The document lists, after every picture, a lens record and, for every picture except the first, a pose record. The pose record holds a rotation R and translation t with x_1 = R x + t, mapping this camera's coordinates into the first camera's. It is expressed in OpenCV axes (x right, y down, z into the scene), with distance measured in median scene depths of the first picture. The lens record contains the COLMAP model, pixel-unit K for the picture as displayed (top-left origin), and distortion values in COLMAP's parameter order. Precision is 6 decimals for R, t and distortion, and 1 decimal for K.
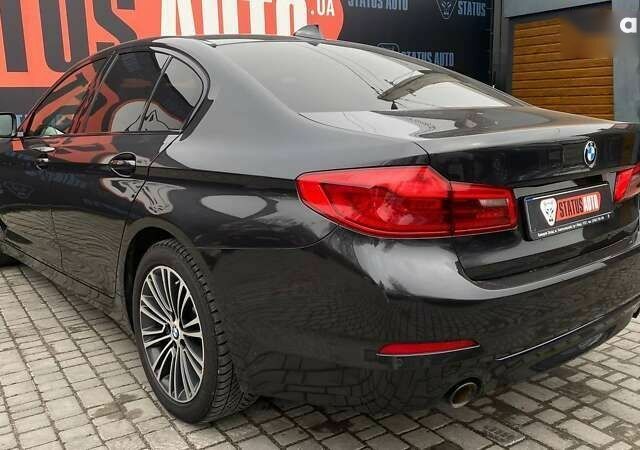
lens RADIAL K [[592.9, 0, 320.0], [0, 592.9, 225.0], [0, 0, 1]] dist [-0.003985, -0.007976]
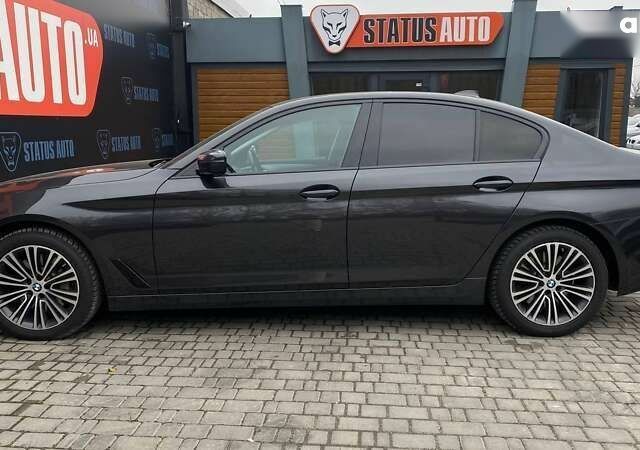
lens RADIAL K [[588.8, 0, 320.0], [0, 588.8, 225.0], [0, 0, 1]] dist [0.010065, -0.021394]
pose [[0.643969, -0.097556, 0.758806, -1.497065], [0.135439, 0.990708, 0.012430, -0.066461], [-0.752968, 0.094767, 0.651198, 0.333340]]
